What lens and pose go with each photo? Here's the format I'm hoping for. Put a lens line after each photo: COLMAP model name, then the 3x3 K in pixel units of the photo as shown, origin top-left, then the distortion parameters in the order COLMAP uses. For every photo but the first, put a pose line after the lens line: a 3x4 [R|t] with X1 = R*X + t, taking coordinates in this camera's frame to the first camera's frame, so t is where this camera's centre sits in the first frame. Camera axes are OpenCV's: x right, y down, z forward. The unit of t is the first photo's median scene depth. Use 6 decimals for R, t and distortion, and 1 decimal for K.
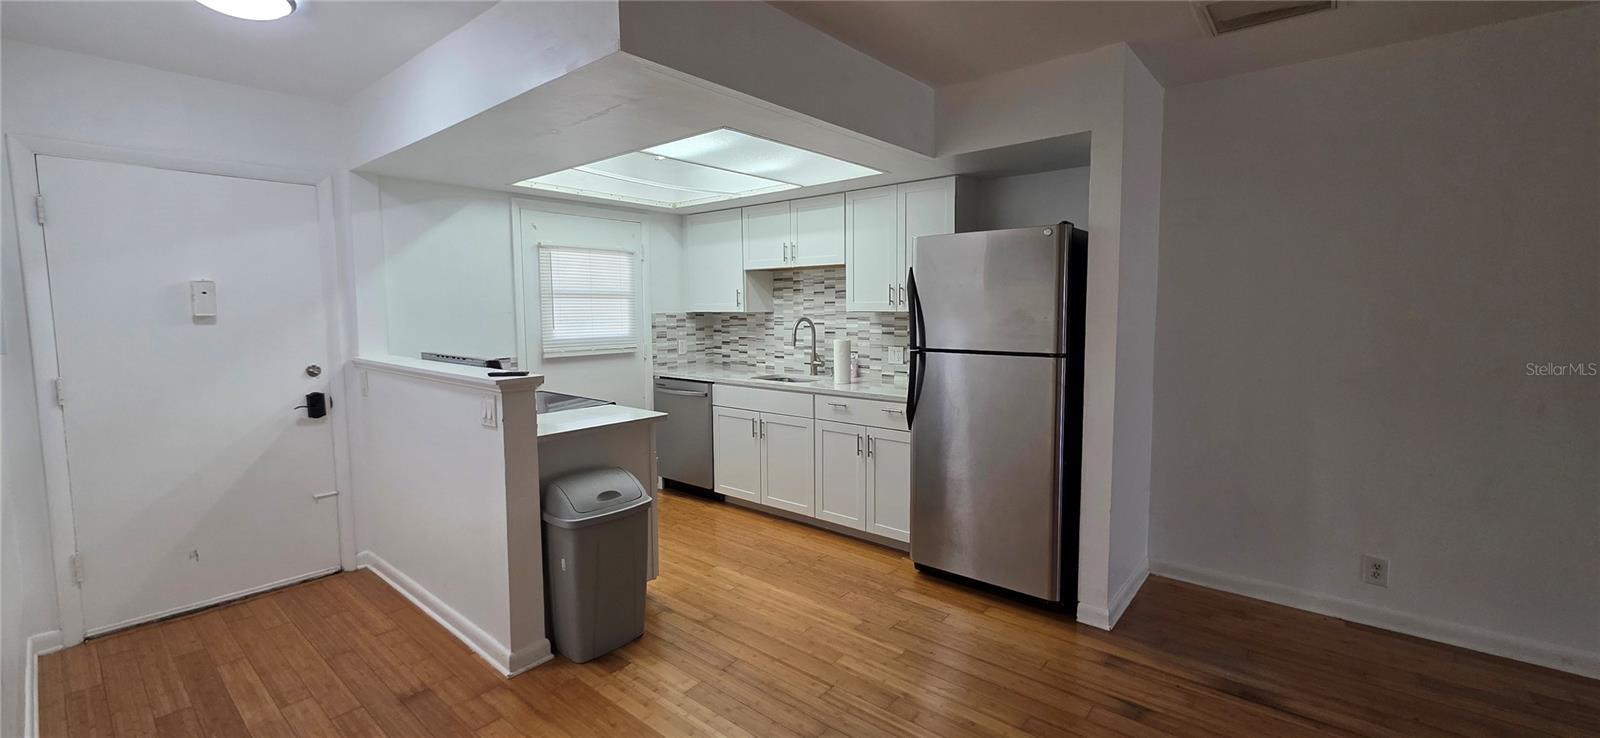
lens RADIAL K [[632.9, 0, 798.0], [0, 632.9, 366.8], [0, 0, 1]] dist [0.000166, -0.000243]
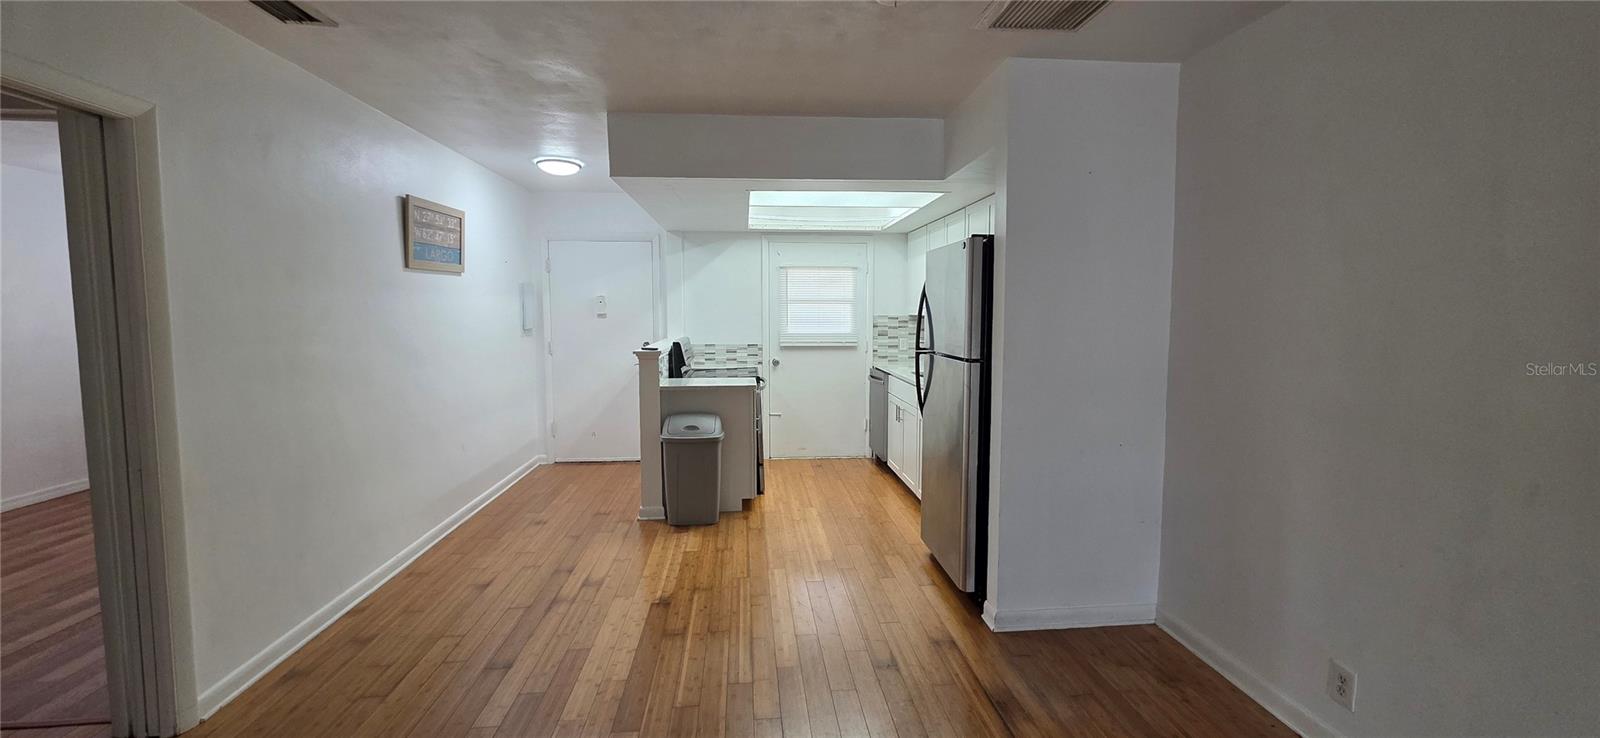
lens RADIAL K [[632.9, 0, 804.1], [0, 632.9, 361.1], [0, 0, 1]] dist [0.000166, -0.000243]
pose [[0.712177, 0.065557, -0.698932, 0.764424], [-0.071931, 0.997204, 0.020240, -0.014933], [0.698305, 0.035860, 0.714901, 0.029974]]
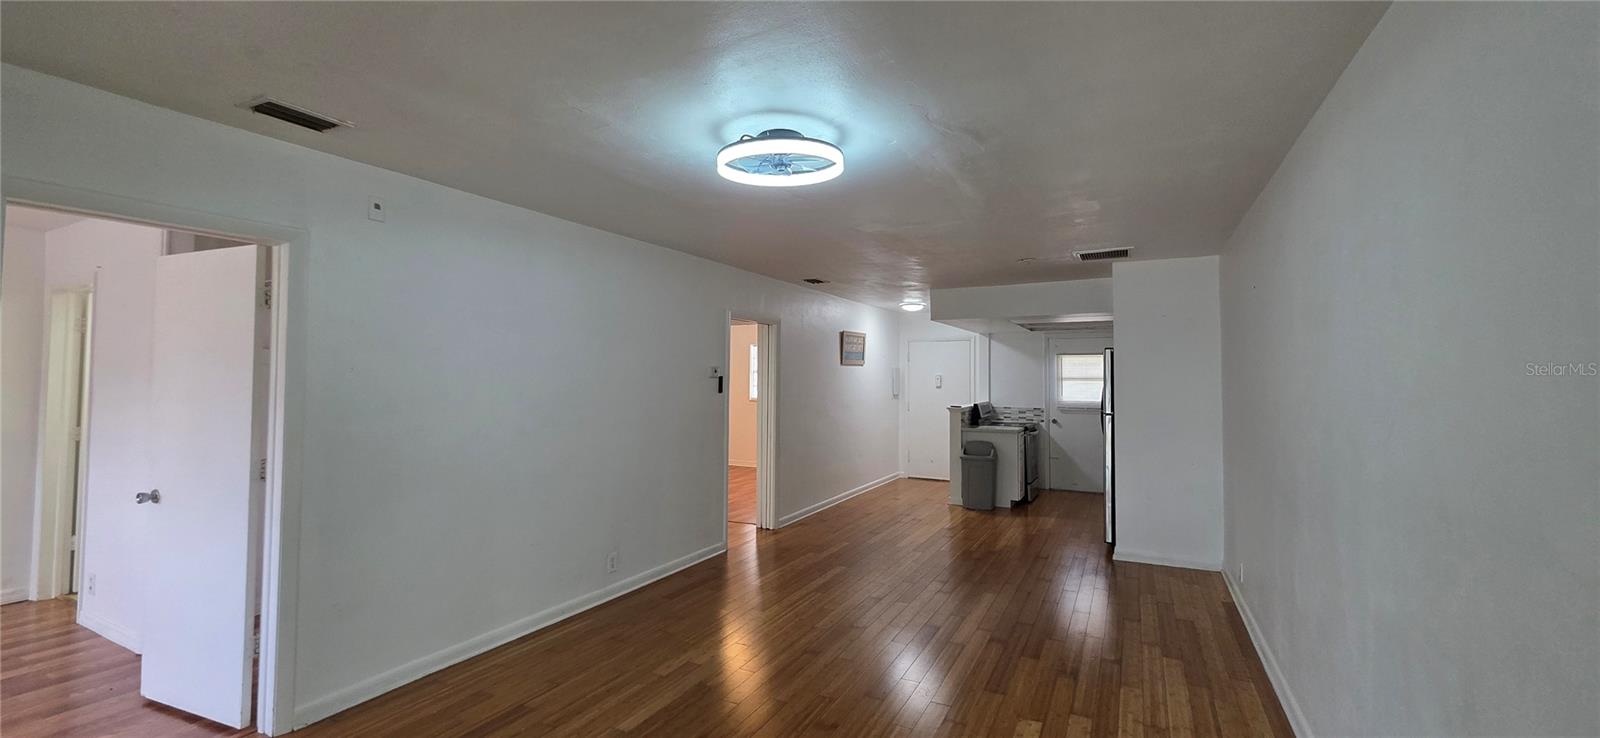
lens RADIAL K [[632.9, 0, 803.2], [0, 632.9, 361.7], [0, 0, 1]] dist [0.000166, -0.000243]
pose [[0.215210, -0.017485, -0.976411, 1.727407], [-0.096549, 0.994560, -0.039090, -0.010333], [0.971783, 0.102684, 0.212351, -0.301728]]
